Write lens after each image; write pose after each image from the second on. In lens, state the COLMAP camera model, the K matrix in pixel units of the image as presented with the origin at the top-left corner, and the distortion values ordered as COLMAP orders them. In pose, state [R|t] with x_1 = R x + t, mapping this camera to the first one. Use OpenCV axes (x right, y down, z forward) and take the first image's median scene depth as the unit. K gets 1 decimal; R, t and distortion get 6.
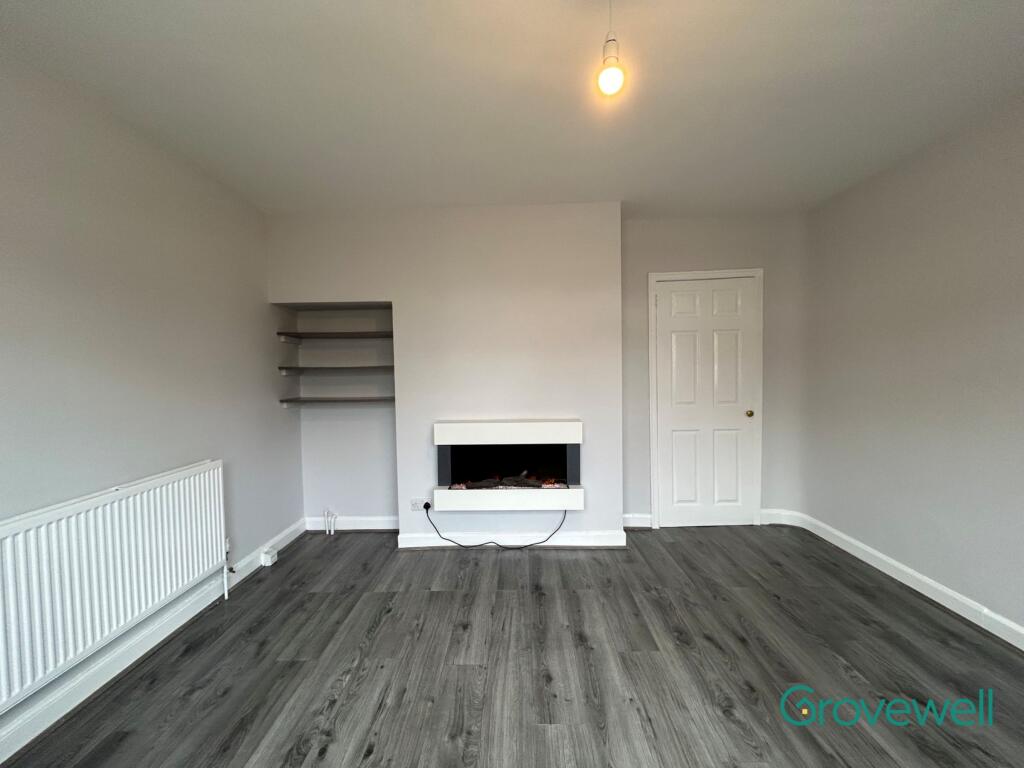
lens RADIAL K [[413.5, 0, 513.5], [0, 413.5, 382.8], [0, 0, 1]] dist [-0.009265, 0.001609]
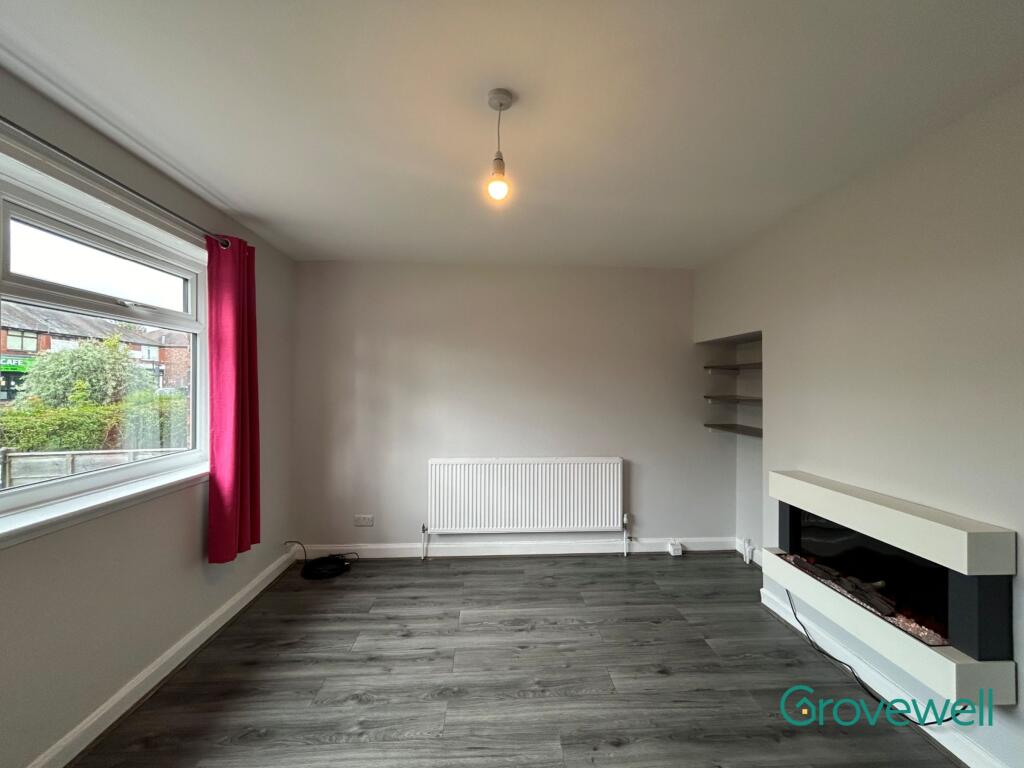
lens RADIAL K [[413.5, 0, 510.3], [0, 413.5, 385.6], [0, 0, 1]] dist [-0.009265, 0.001609]
pose [[0.068340, 0.016043, -0.997533, 0.725706], [-0.037494, 0.999206, 0.013501, -0.081560], [0.996957, 0.036478, 0.068887, 0.475753]]
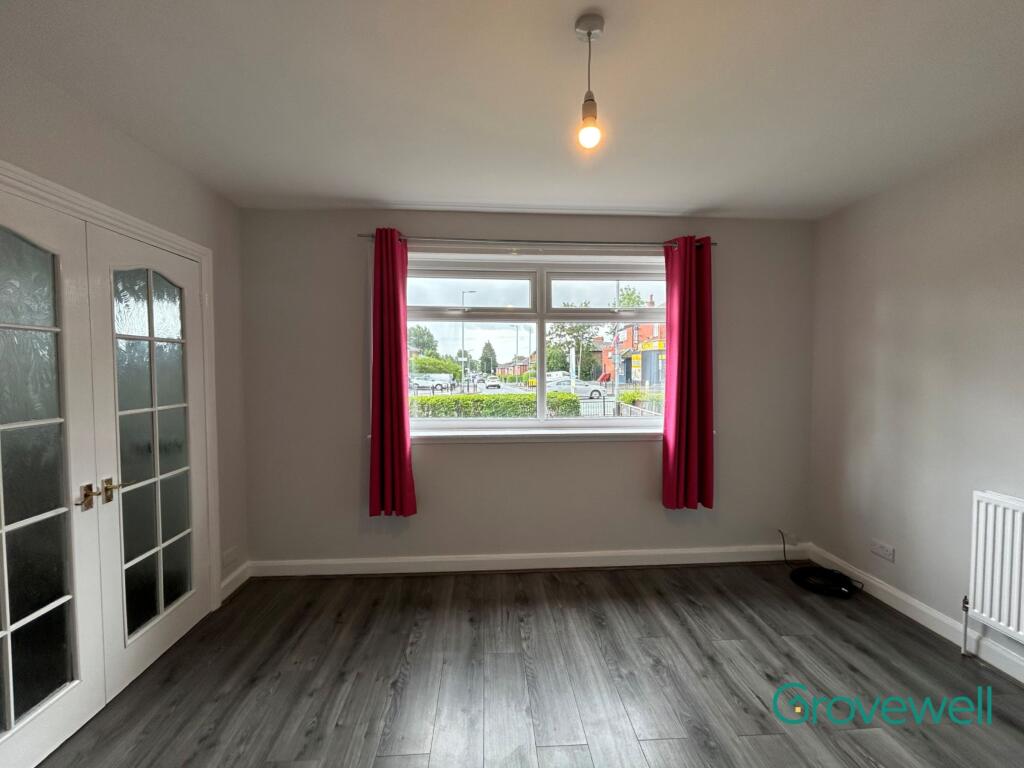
lens RADIAL K [[413.5, 0, 513.0], [0, 413.5, 391.0], [0, 0, 1]] dist [-0.009265, 0.001609]
pose [[-0.995980, 0.021262, -0.087017, 0.271502], [0.013833, 0.996276, 0.085102, -0.075803], [0.088502, 0.083556, -0.992565, 1.007557]]
